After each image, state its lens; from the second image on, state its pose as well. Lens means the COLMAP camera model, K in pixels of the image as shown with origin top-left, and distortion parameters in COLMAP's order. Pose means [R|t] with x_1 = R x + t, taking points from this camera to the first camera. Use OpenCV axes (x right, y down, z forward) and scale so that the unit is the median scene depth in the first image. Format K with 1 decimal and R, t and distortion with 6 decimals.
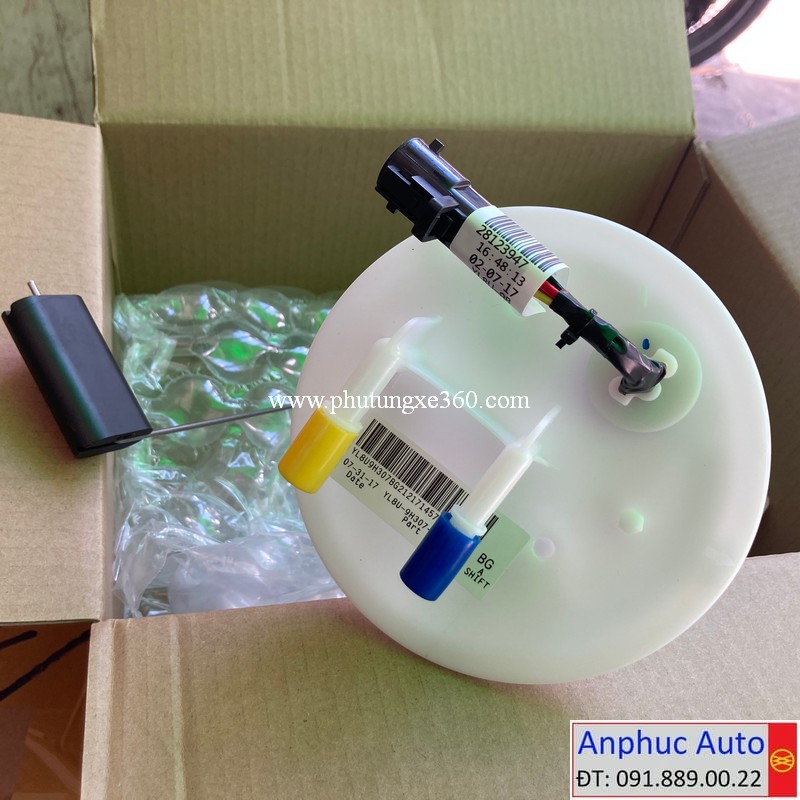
lens RADIAL K [[823.9, 0, 397.3], [0, 823.9, 414.5], [0, 0, 1]] dist [0.006144, 0.000000]
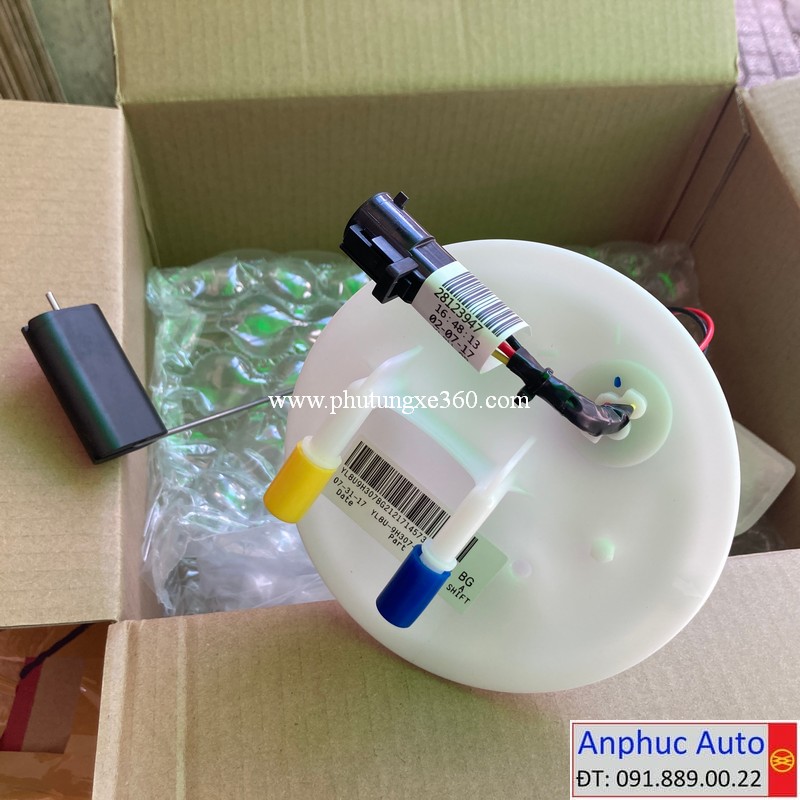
lens RADIAL K [[823.9, 0, 404.5], [0, 823.9, 397.3], [0, 0, 1]] dist [0.006144, 0.000000]
pose [[0.996529, -0.001115, -0.083238, 0.079756], [0.009830, 0.994491, 0.104360, -0.111489], [0.082663, -0.104816, 0.991050, -0.016174]]
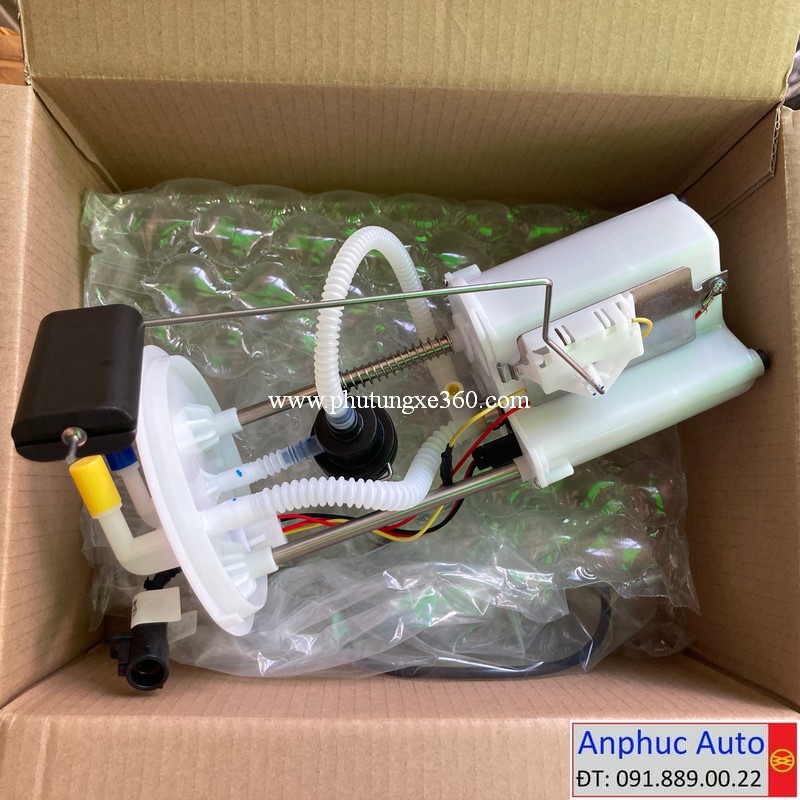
lens RADIAL K [[823.9, 0, 403.6], [0, 823.9, 401.4], [0, 0, 1]] dist [0.006144, 0.000000]
pose [[0.974708, 0.183978, -0.126870, 0.229277], [-0.101189, 0.869494, 0.483467, -0.594840], [0.199260, -0.458402, 0.866120, 0.181717]]
